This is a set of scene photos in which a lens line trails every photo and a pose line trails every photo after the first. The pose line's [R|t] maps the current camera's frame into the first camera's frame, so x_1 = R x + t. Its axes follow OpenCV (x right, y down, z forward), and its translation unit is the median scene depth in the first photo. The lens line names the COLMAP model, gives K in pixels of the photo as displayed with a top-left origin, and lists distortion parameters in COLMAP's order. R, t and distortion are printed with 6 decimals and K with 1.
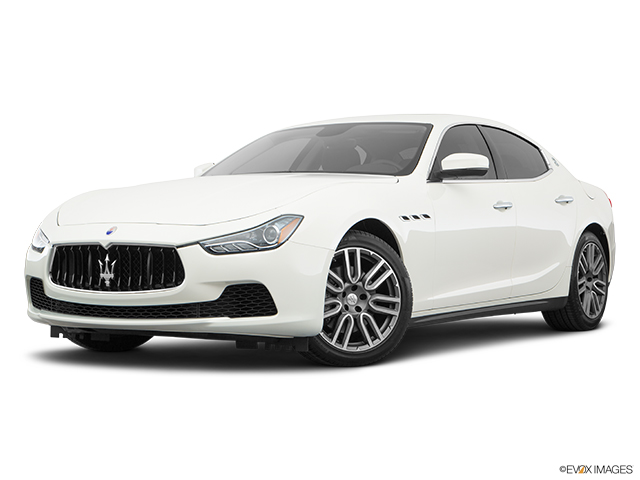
lens RADIAL K [[1268.7, 0, 320.0], [0, 1268.7, 240.0], [0, 0, 1]] dist [0.032978, 0.111604]
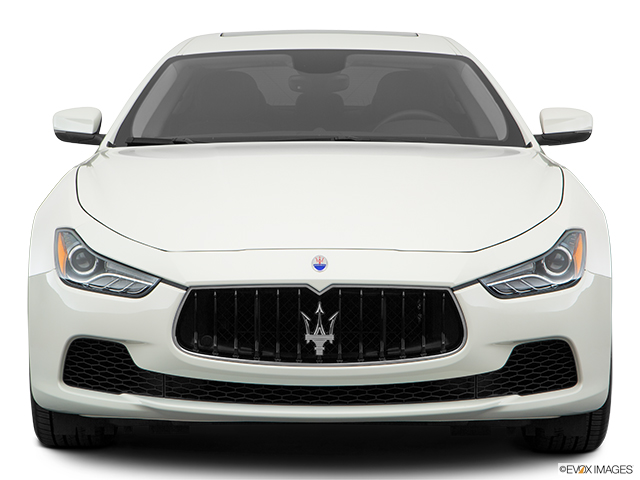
lens RADIAL K [[1971.2, 0, 319.6], [0, 1971.2, 240.0], [0, 0, 1]] dist [0.450331, 0.197702]
pose [[0.849291, -0.035795, 0.526710, -0.638276], [0.001432, 0.997851, 0.065504, -0.077454], [-0.527923, -0.054878, 0.847517, 0.194796]]
